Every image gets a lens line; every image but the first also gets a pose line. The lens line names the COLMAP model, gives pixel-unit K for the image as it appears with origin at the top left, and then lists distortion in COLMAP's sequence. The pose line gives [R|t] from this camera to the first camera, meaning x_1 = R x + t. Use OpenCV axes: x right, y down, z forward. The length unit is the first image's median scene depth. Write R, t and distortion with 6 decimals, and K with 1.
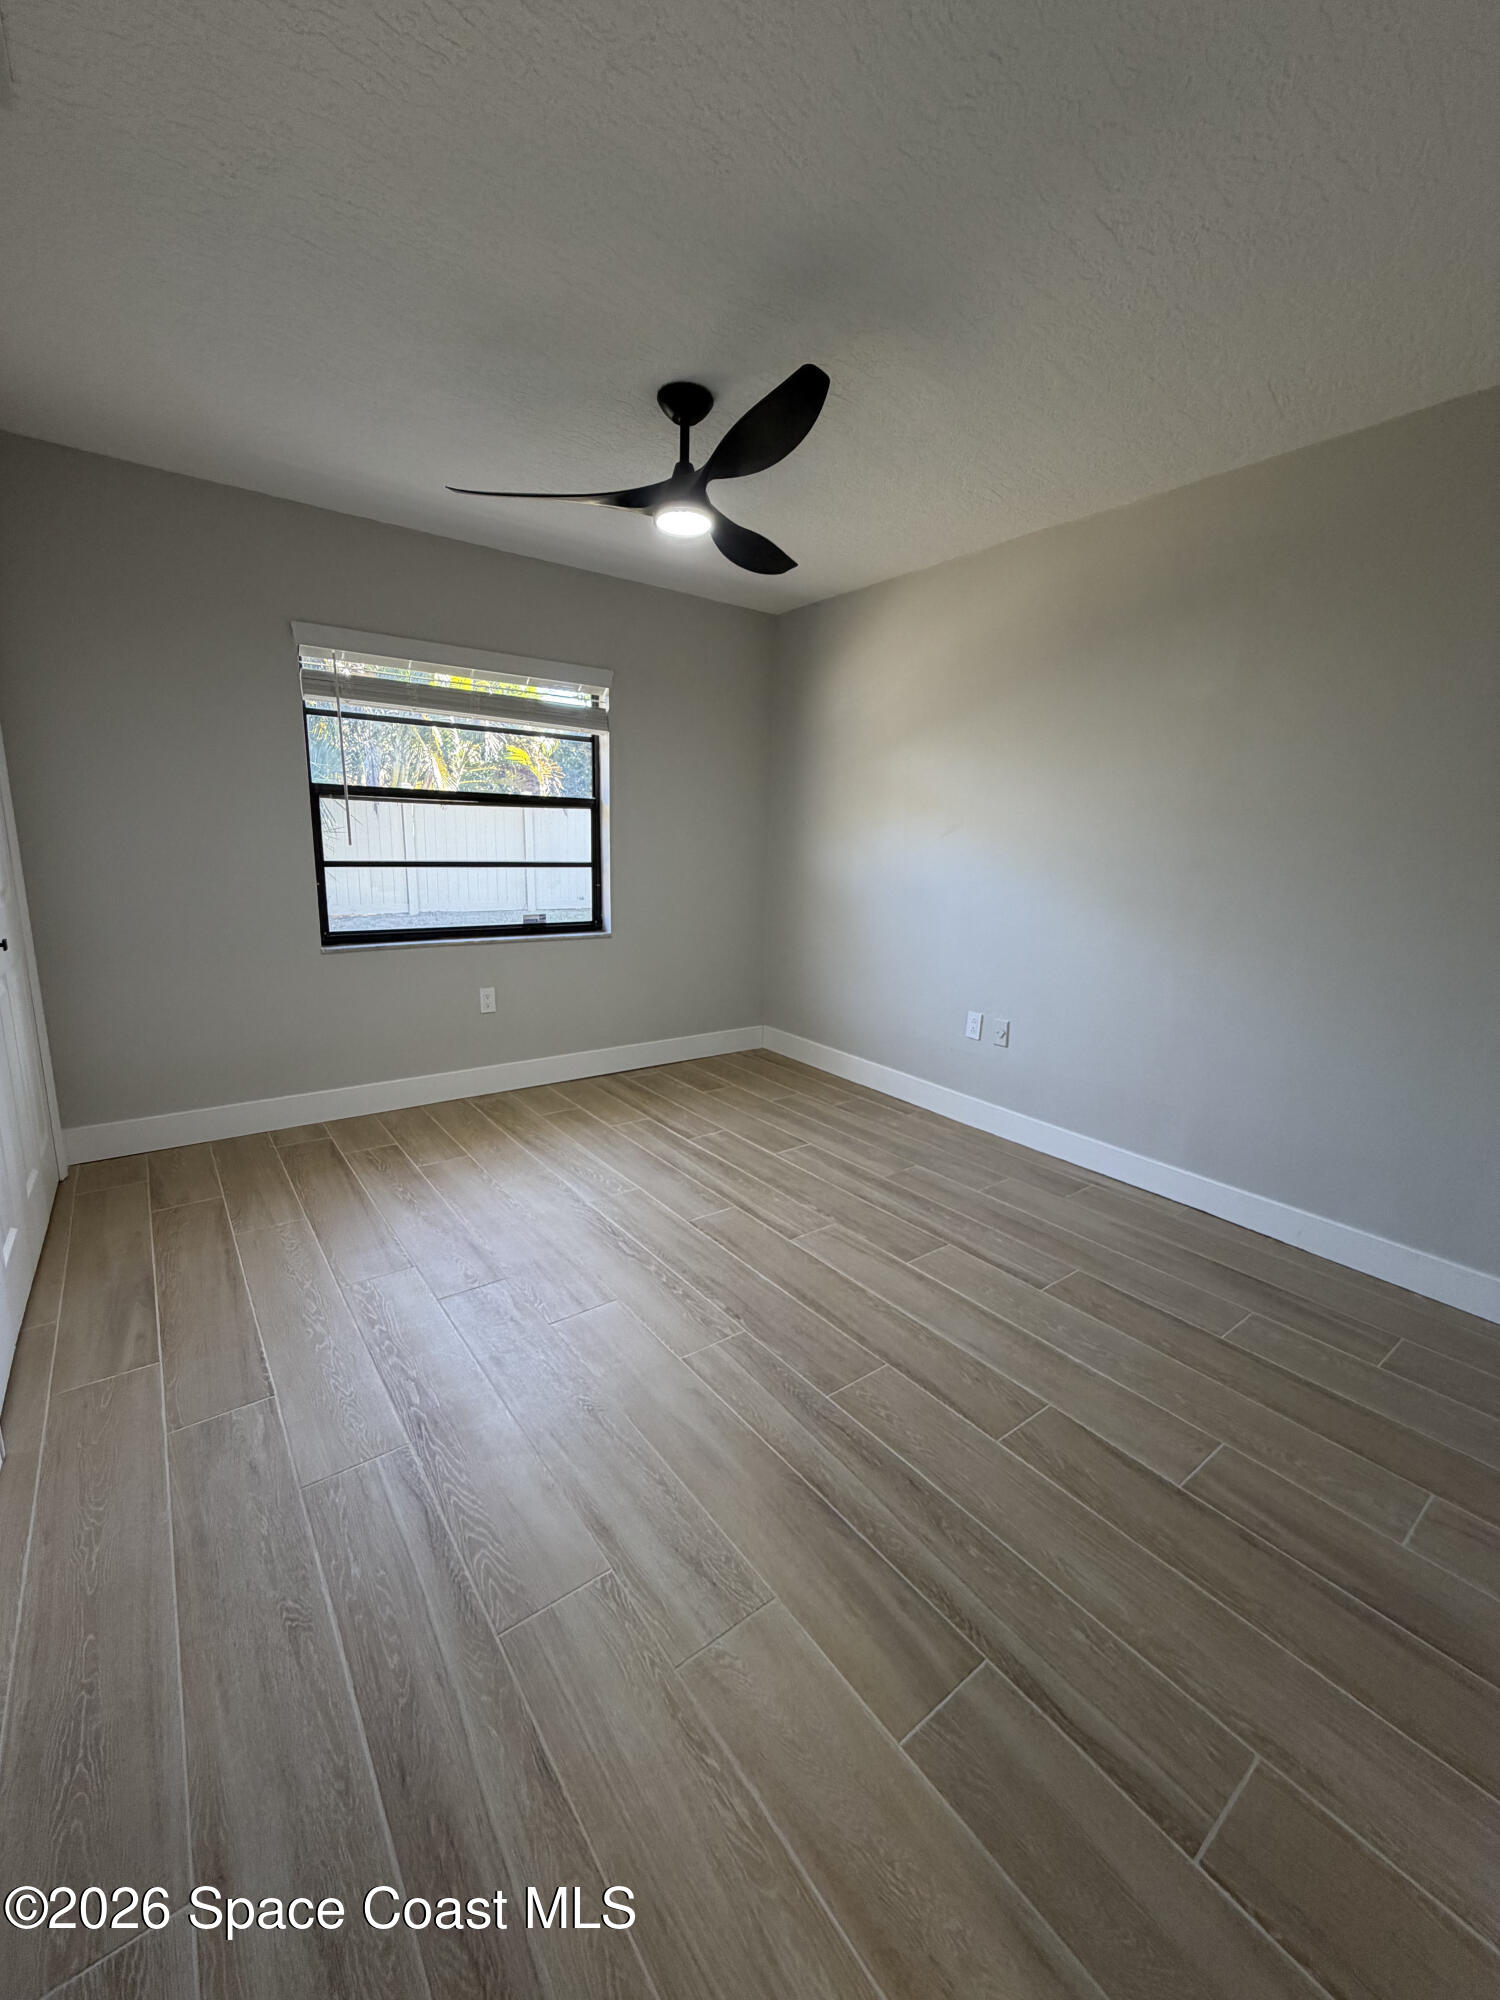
lens RADIAL K [[795.7, 0, 749.7], [0, 795.7, 994.2], [0, 0, 1]] dist [-0.002484, 0.001076]
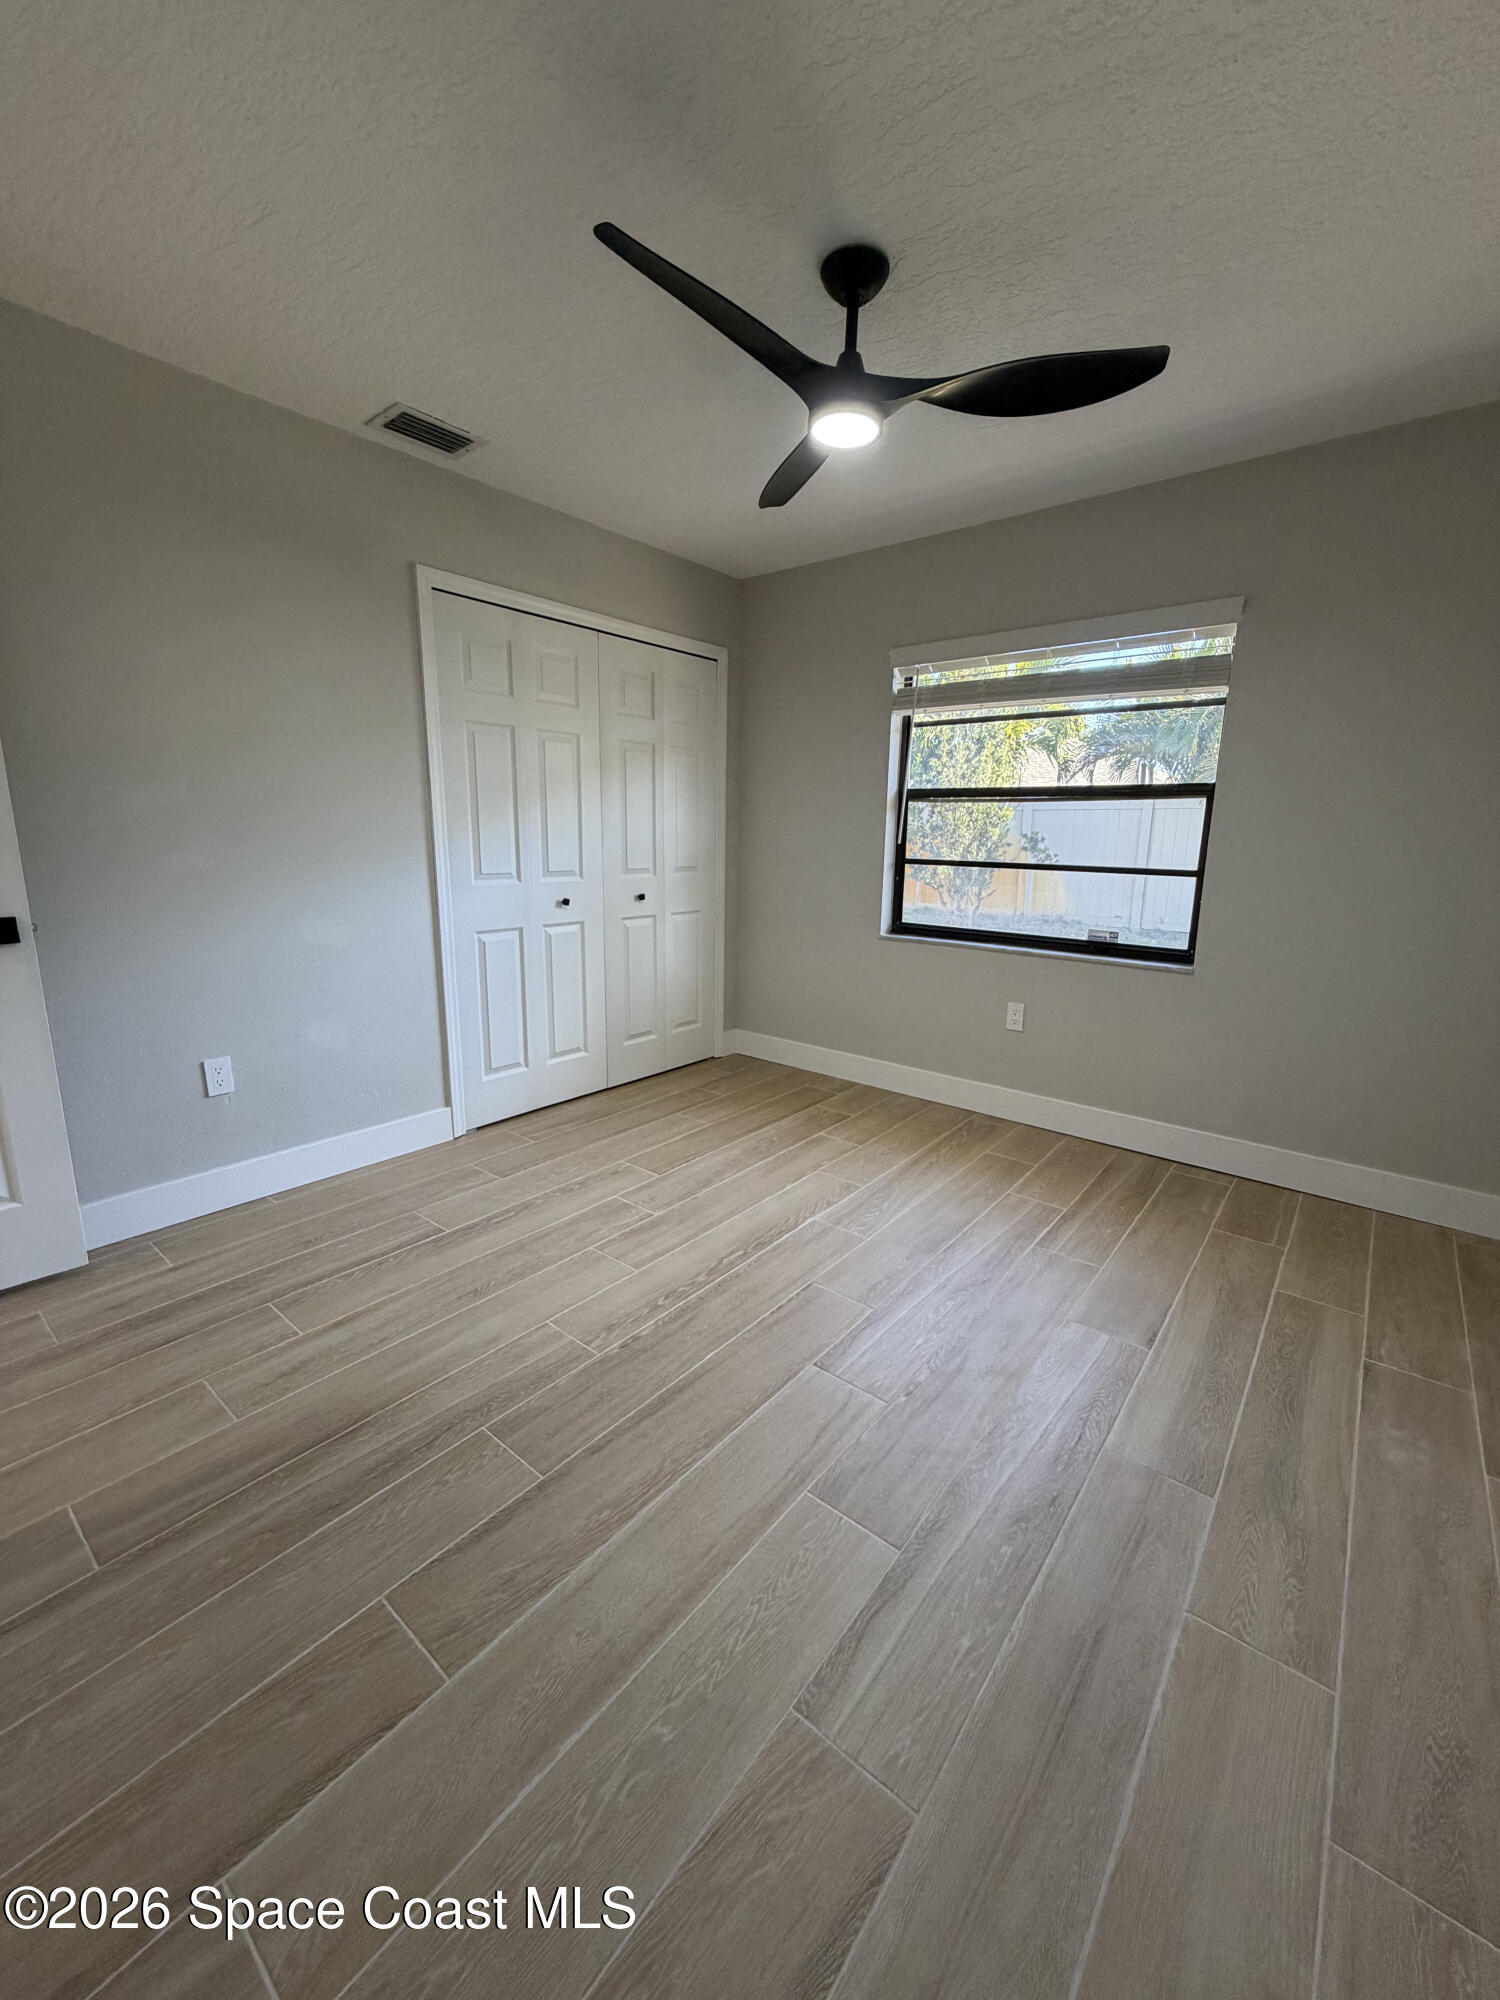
lens RADIAL K [[795.7, 0, 749.7], [0, 795.7, 994.2], [0, 0, 1]] dist [-0.002484, 0.001076]
pose [[0.237649, 0.172085, -0.955986, 0.516731], [-0.200156, 0.971736, 0.125163, -0.078852], [0.950505, 0.161601, 0.265376, 0.529778]]
